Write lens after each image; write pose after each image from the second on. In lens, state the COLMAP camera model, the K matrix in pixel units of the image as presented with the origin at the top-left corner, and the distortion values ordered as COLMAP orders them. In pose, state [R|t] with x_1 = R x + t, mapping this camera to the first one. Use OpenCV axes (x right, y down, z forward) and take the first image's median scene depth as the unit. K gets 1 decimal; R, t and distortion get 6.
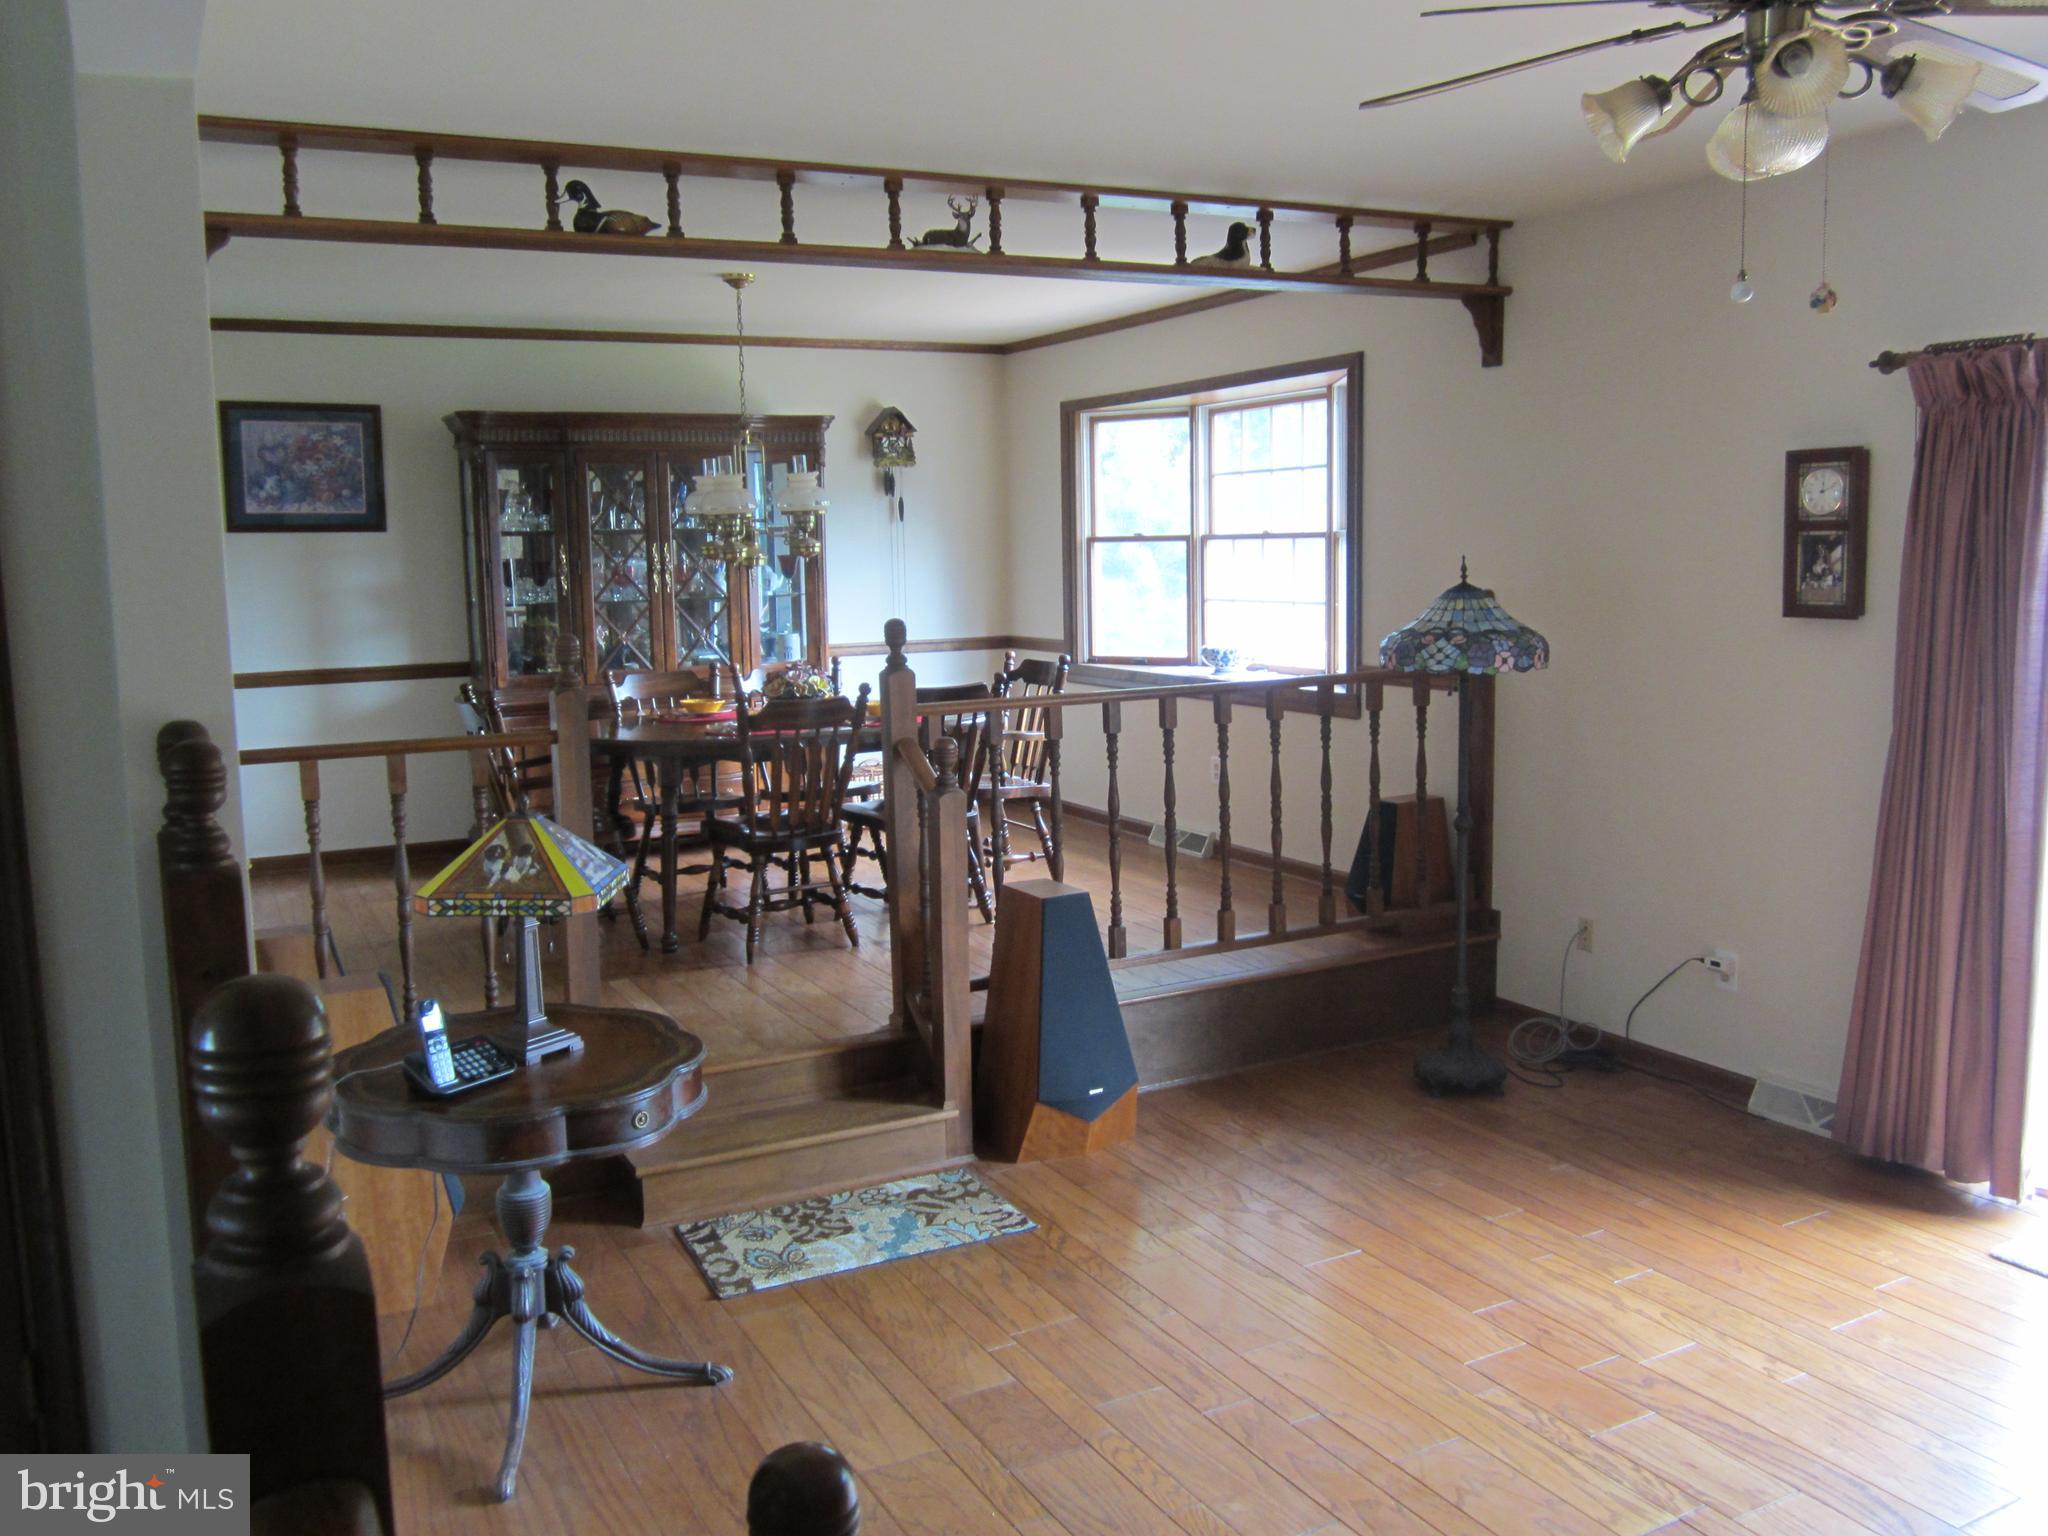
lens RADIAL K [[1701.1, 0, 1020.2], [0, 1701.1, 771.8], [0, 0, 1]] dist [-0.016248, -0.004632]
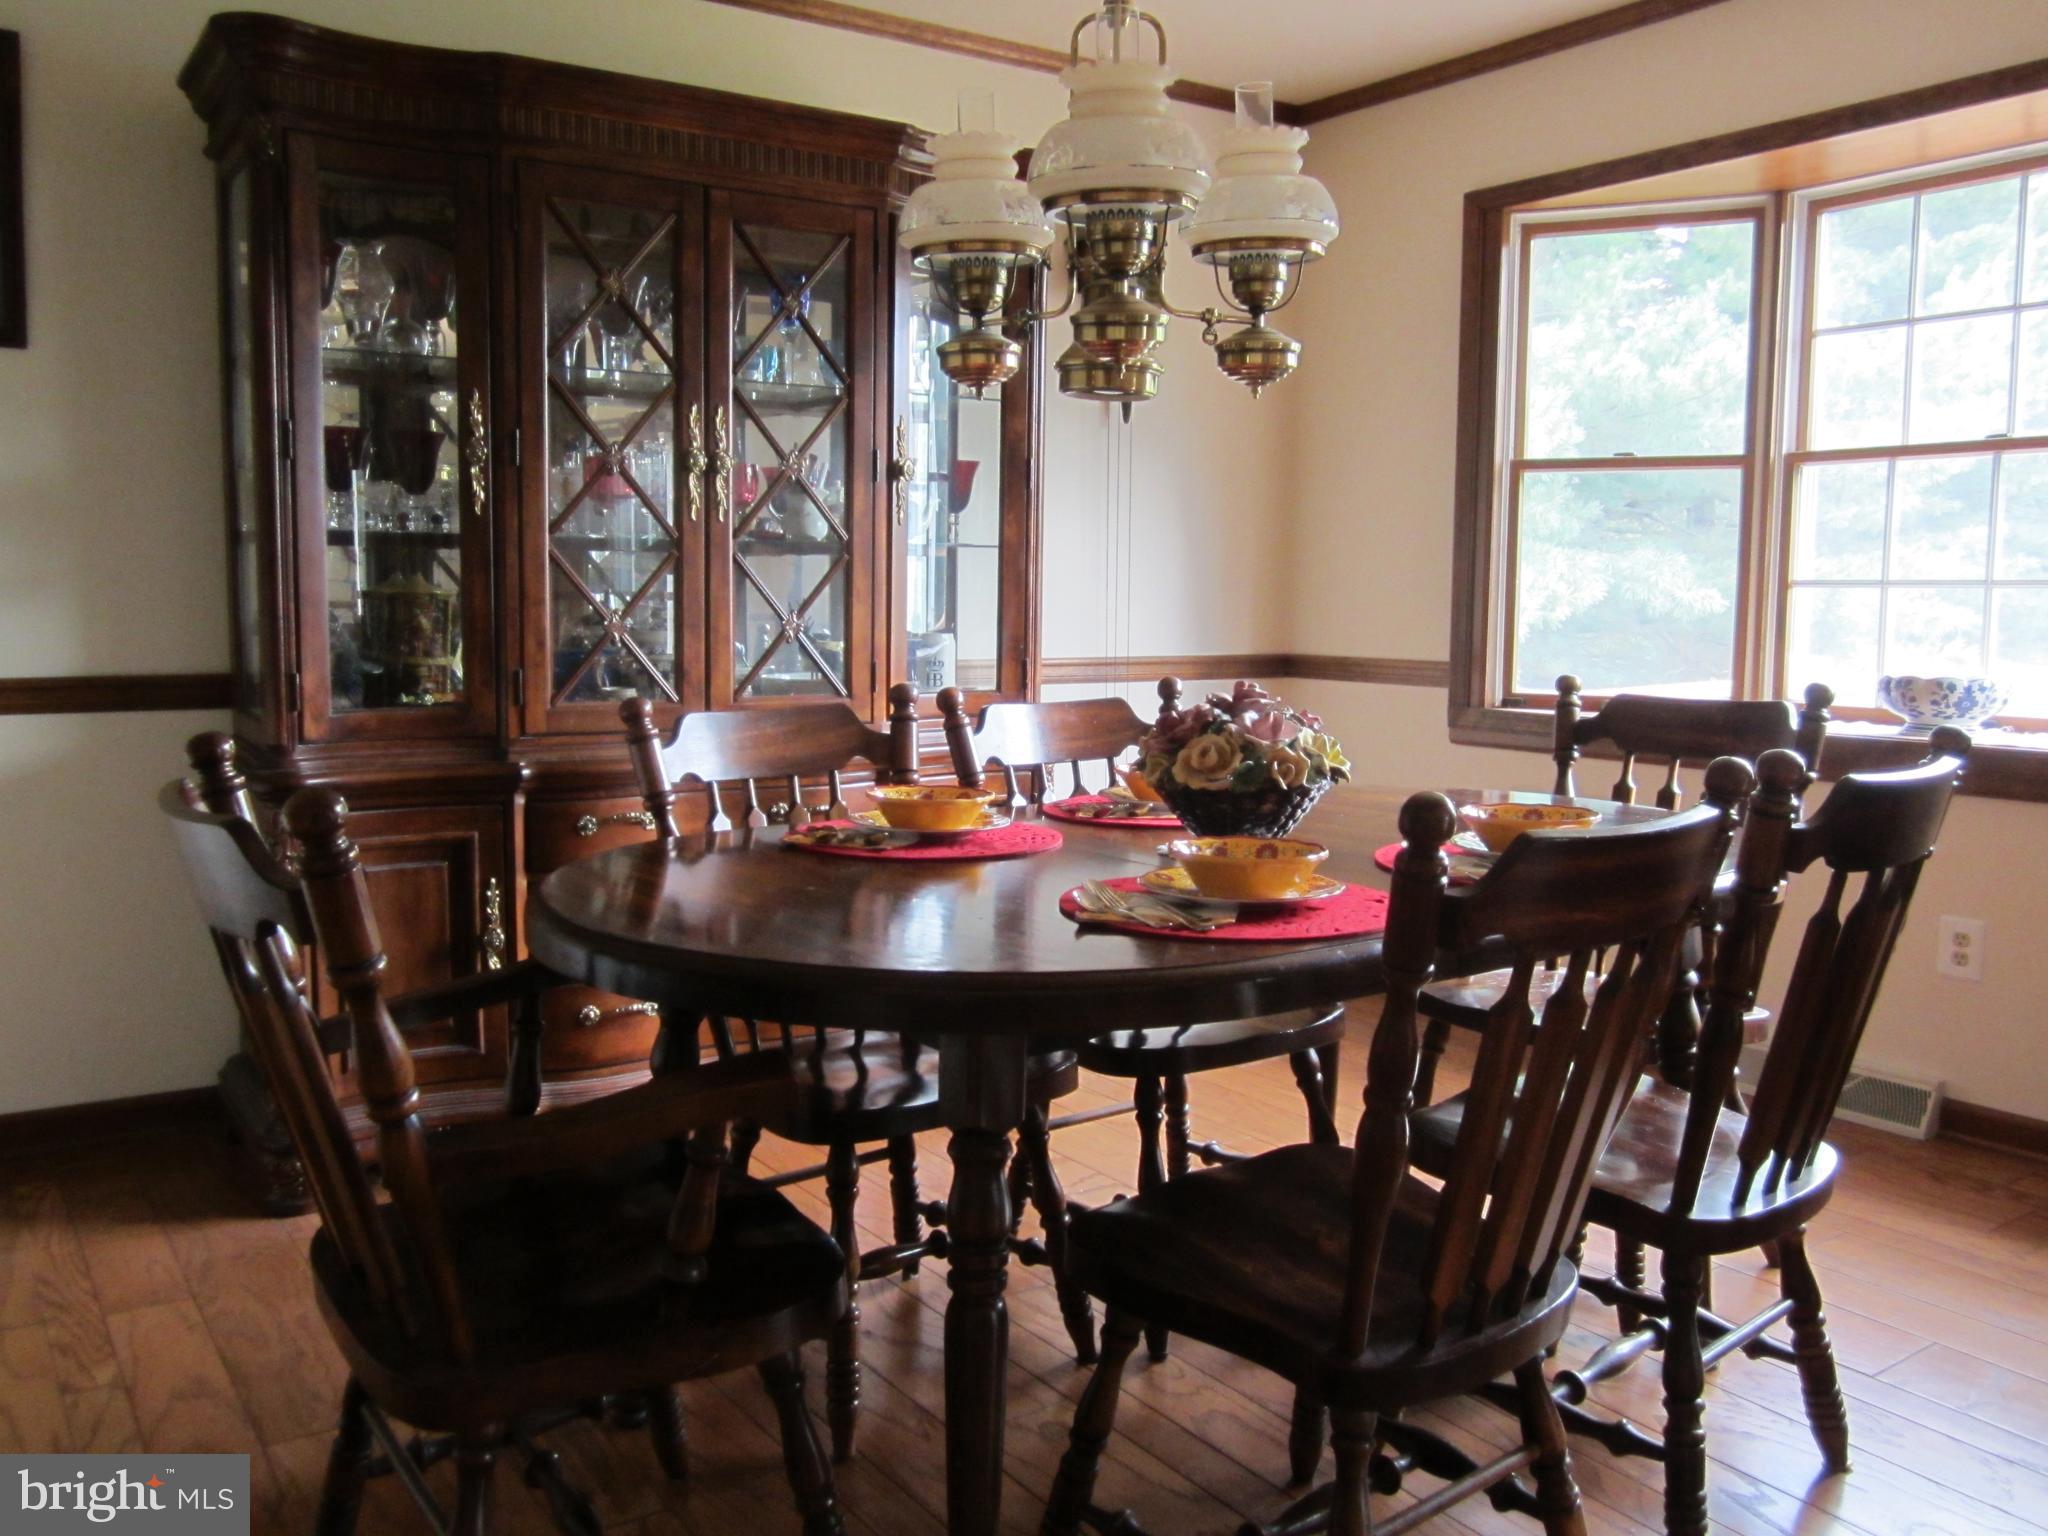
lens RADIAL K [[1701.1, 0, 1017.4], [0, 1701.1, 772.5], [0, 0, 1]] dist [-0.016248, -0.004632]
pose [[0.992415, 0.014947, 0.122018, -0.186287], [-0.011414, 0.999497, -0.029601, -0.031032], [-0.122399, 0.027983, 0.992086, 0.574242]]
